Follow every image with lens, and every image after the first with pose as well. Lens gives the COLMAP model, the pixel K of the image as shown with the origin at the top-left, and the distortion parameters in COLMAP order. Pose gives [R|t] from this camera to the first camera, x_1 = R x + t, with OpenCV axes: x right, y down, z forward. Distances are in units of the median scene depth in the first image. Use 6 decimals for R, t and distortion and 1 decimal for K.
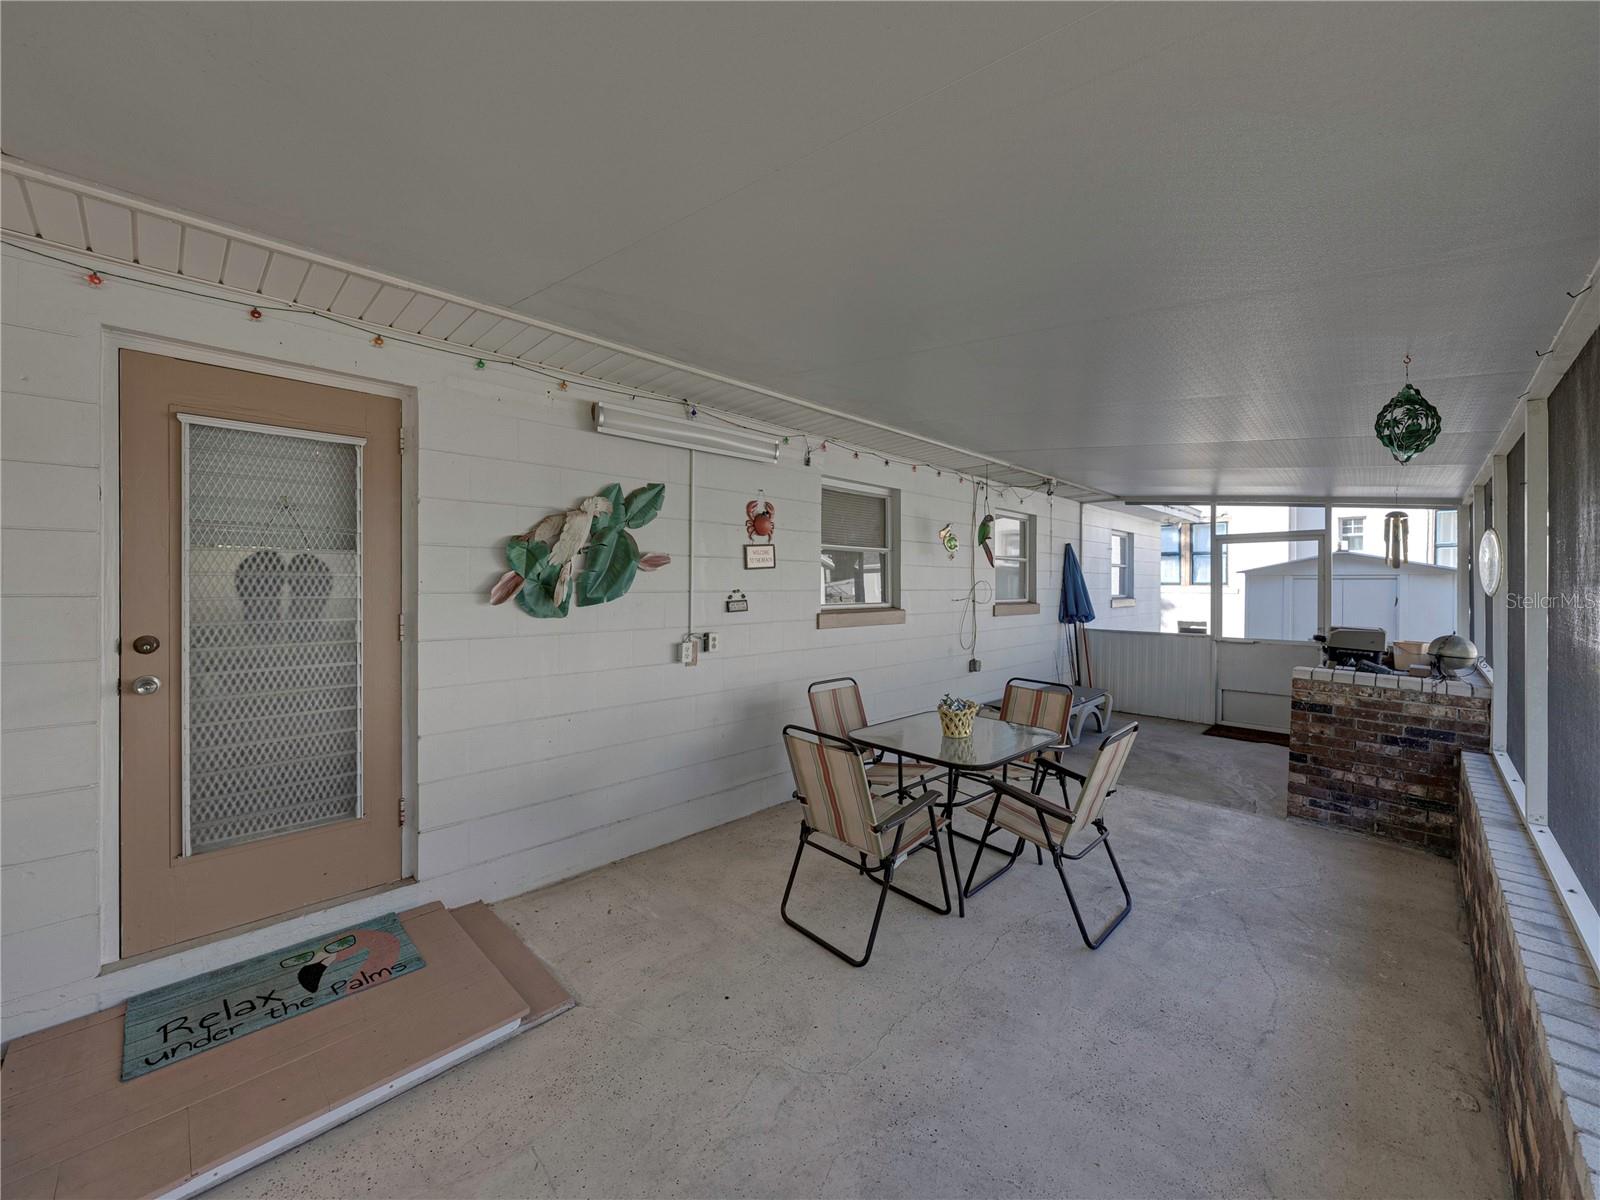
lens RADIAL K [[622.6, 0, 803.9], [0, 622.6, 583.9], [0, 0, 1]] dist [-0.000731, -0.000032]
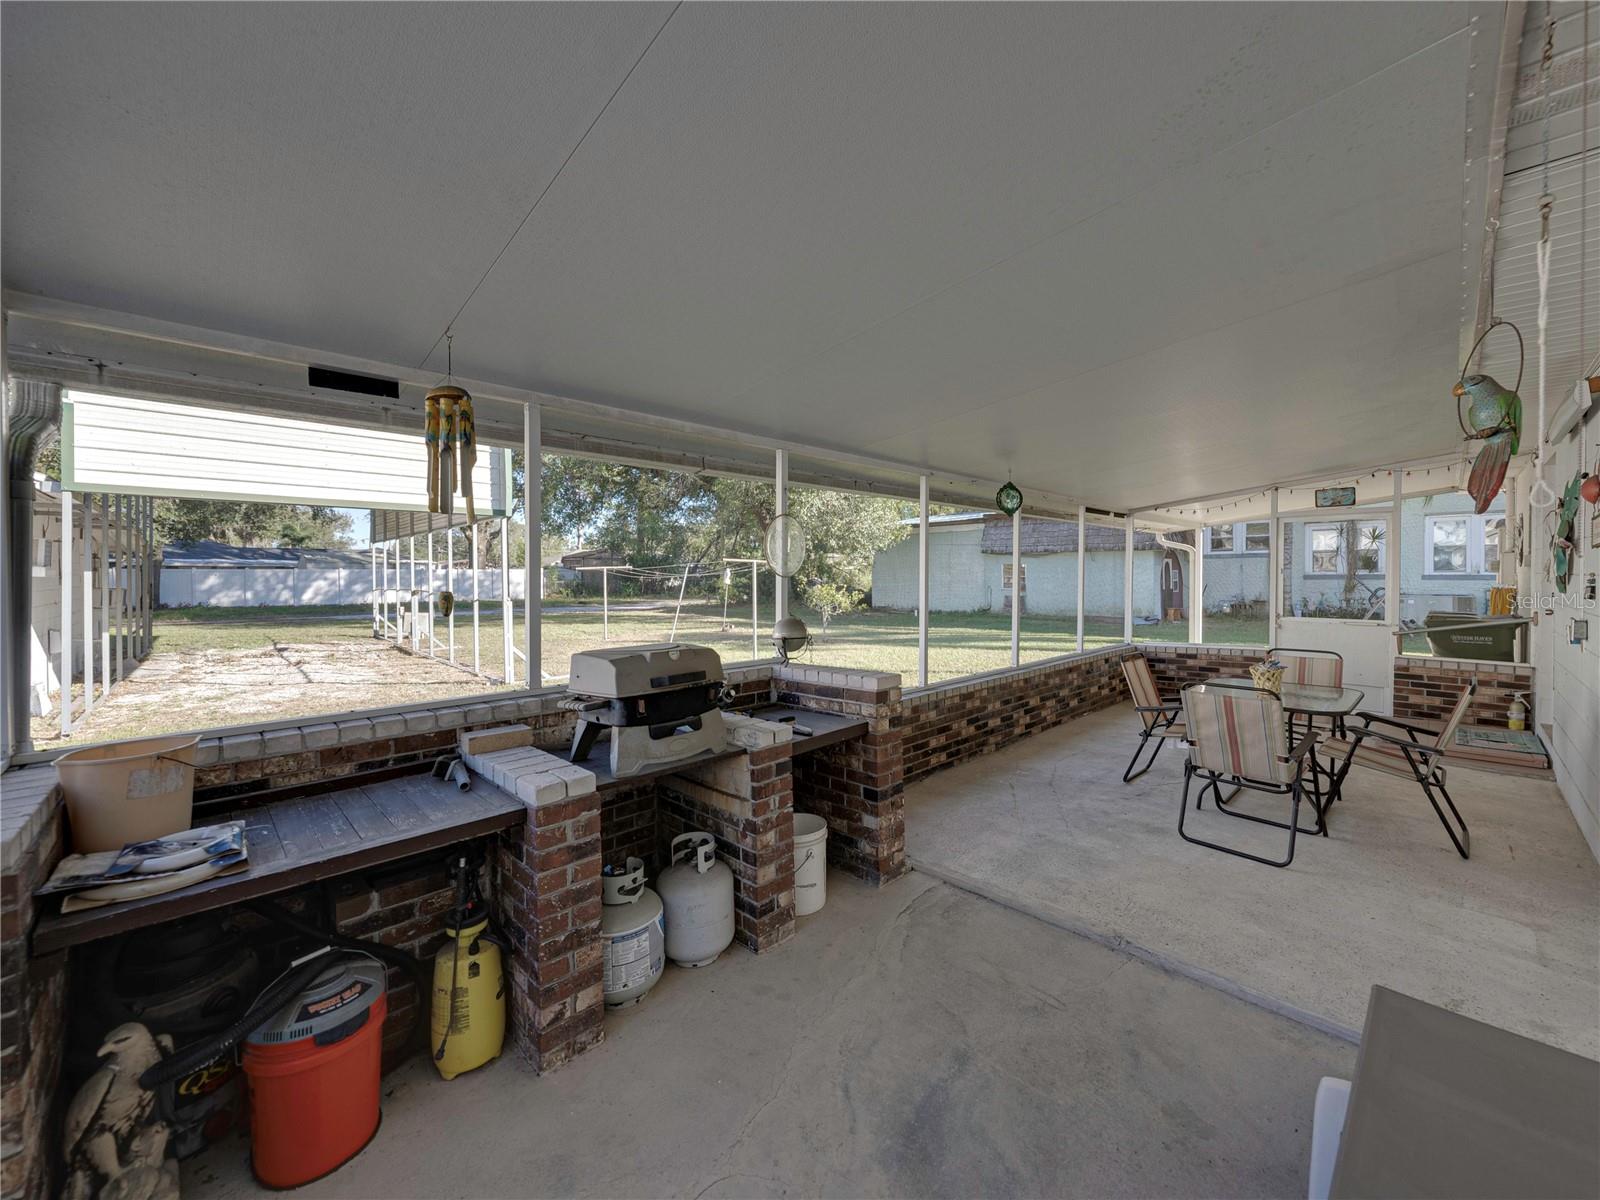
lens RADIAL K [[624.4, 0, 796.8], [0, 624.4, 571.6], [0, 0, 1]] dist [0.000468, 0.000023]
pose [[-0.999179, -0.001608, 0.040491, 0.932203], [-0.001608, 0.999999, 0.000014, 0.007279], [-0.040491, -0.000051, -0.999180, 1.888516]]
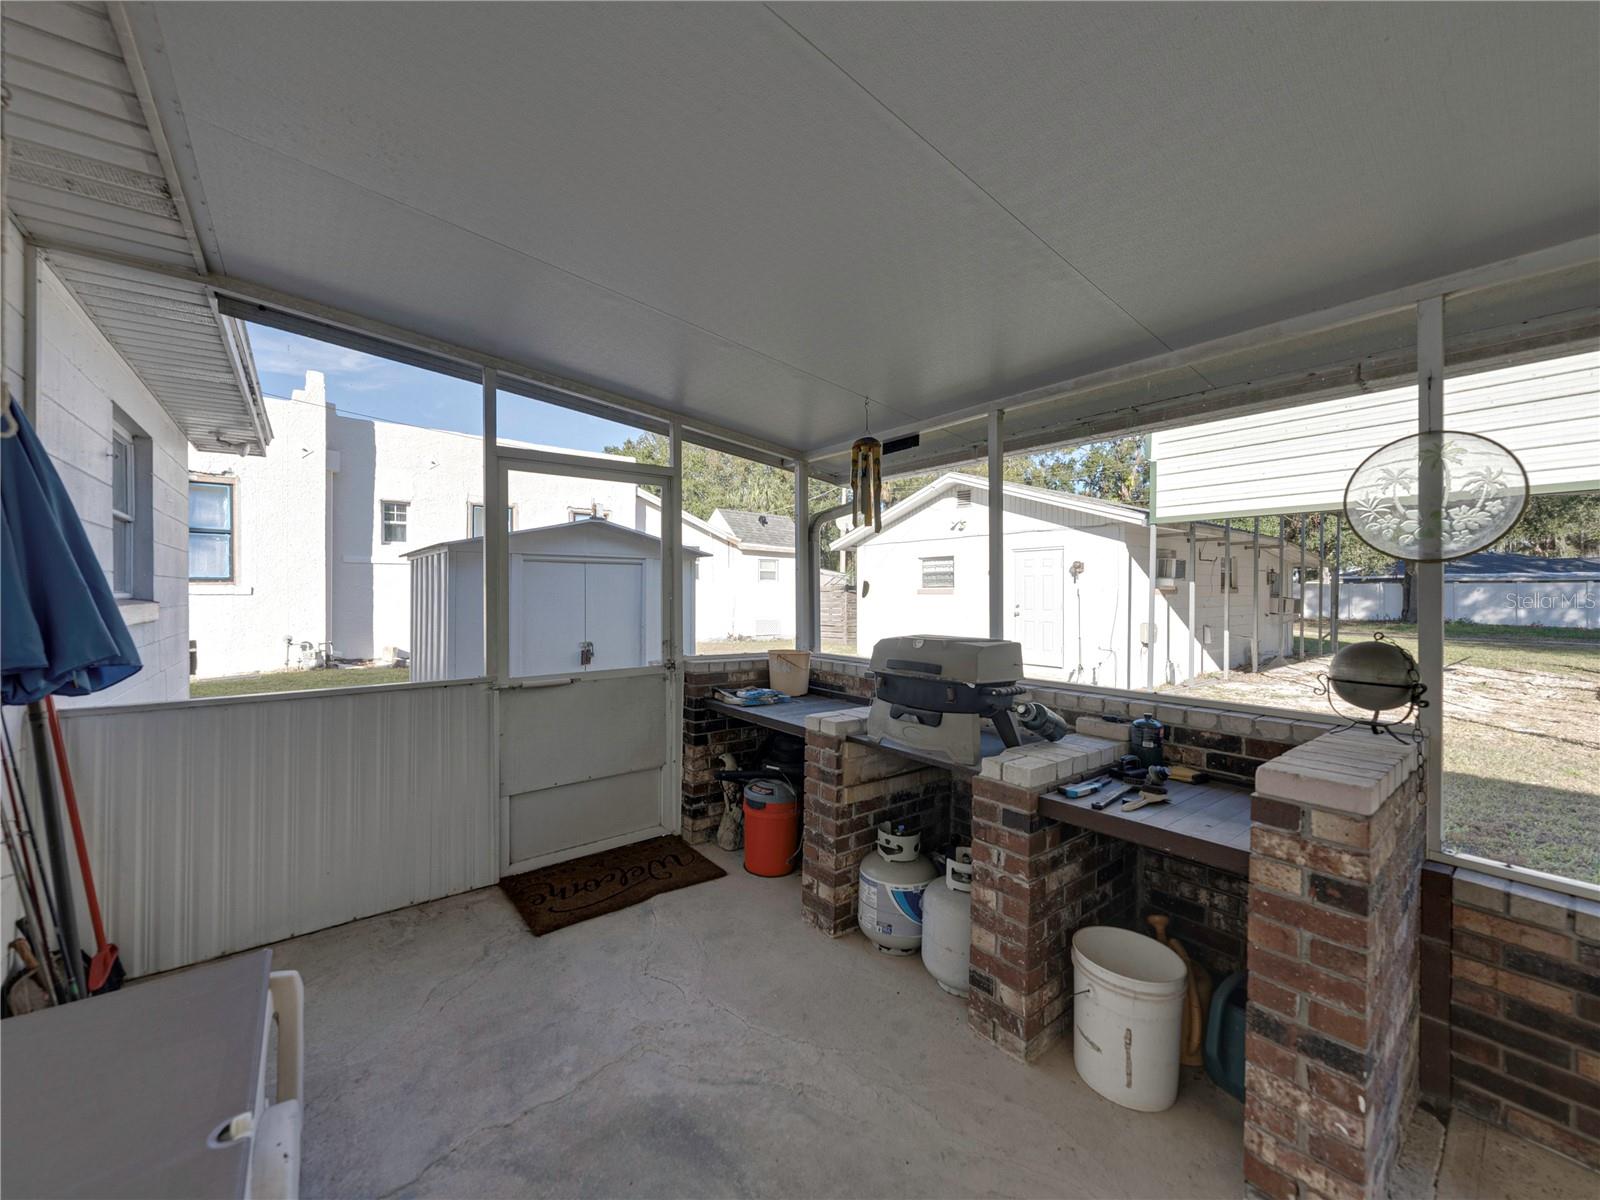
lens RADIAL K [[616.4, 0, 798.0], [0, 616.4, 593.9], [0, 0, 1]] dist [-0.000626, 0.000041]
pose [[0.127674, -0.009008, 0.991775, 0.464807], [0.000979, 0.999959, 0.008957, 0.037292], [-0.991816, -0.000173, 0.127678, 1.313207]]
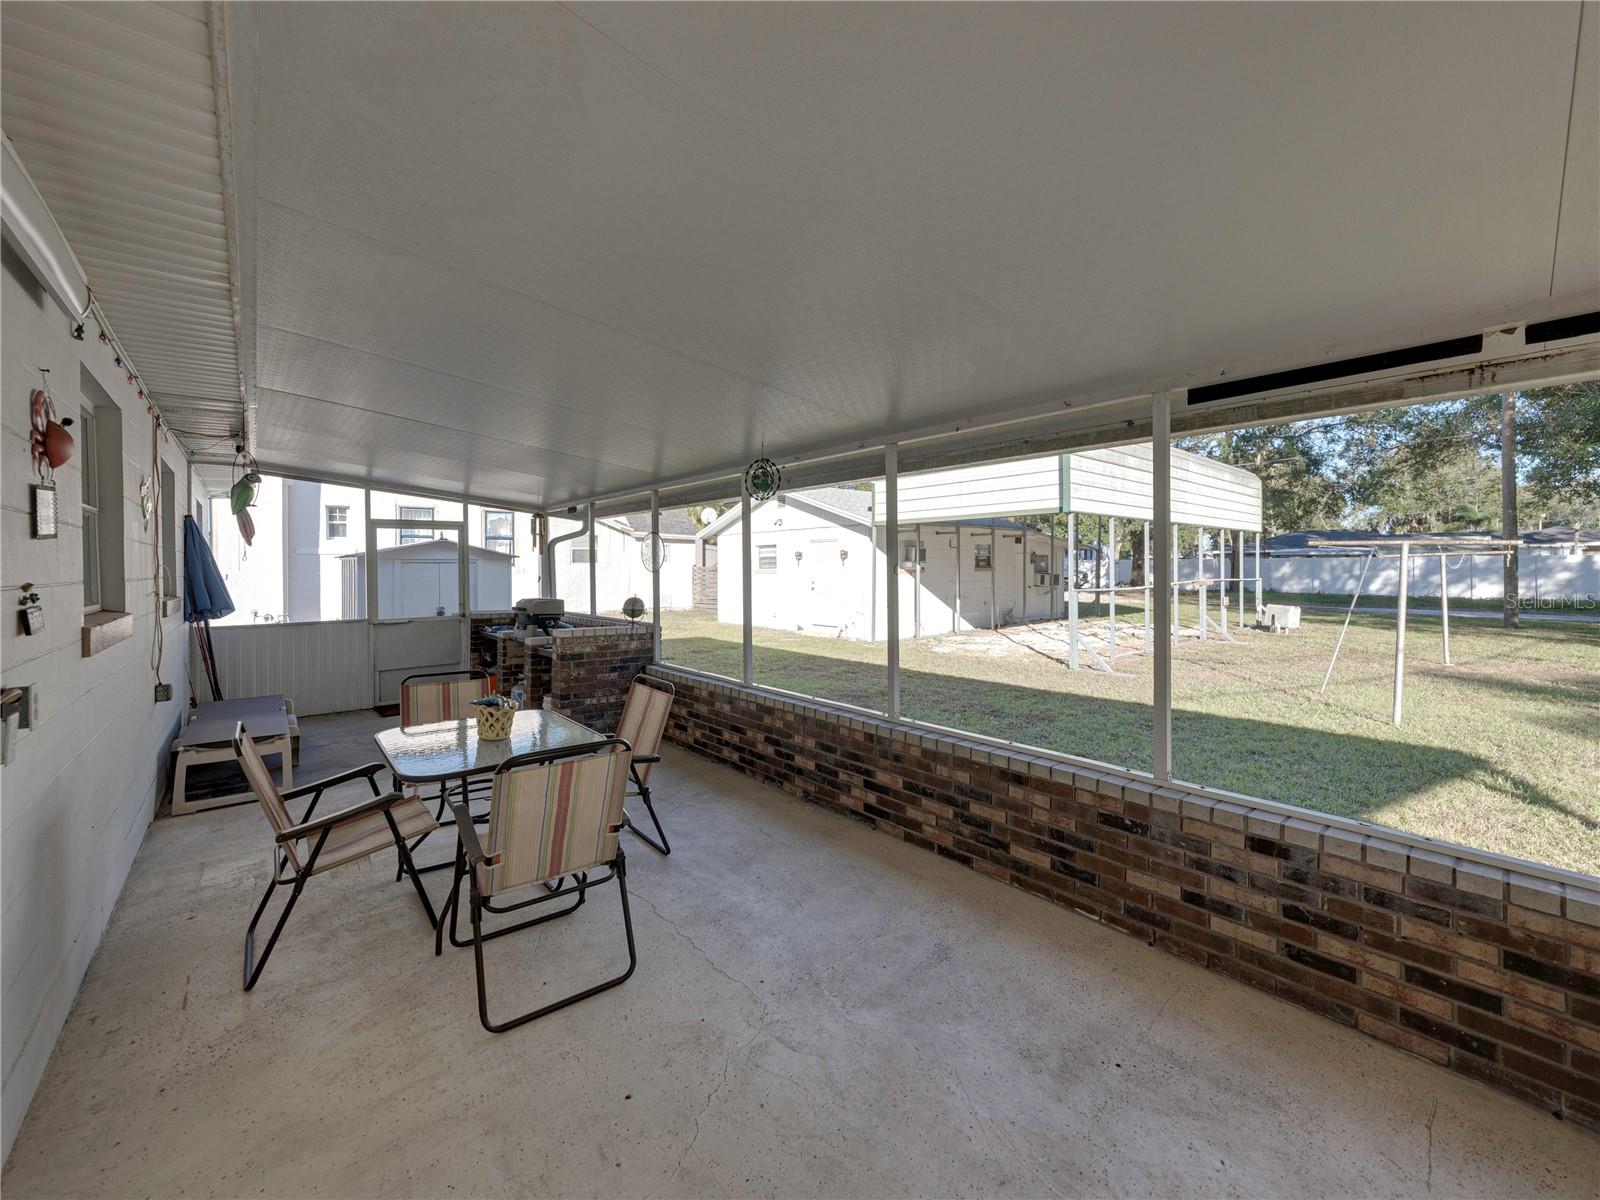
lens RADIAL K [[624.4, 0, 796.8], [0, 624.4, 571.6], [0, 0, 1]] dist [0.000468, 0.000023]
pose [[0.083494, -0.013295, 0.996420, -0.506671], [0.008675, 0.999883, 0.012614, -0.000143], [-0.996471, 0.007591, 0.083599, 0.416317]]
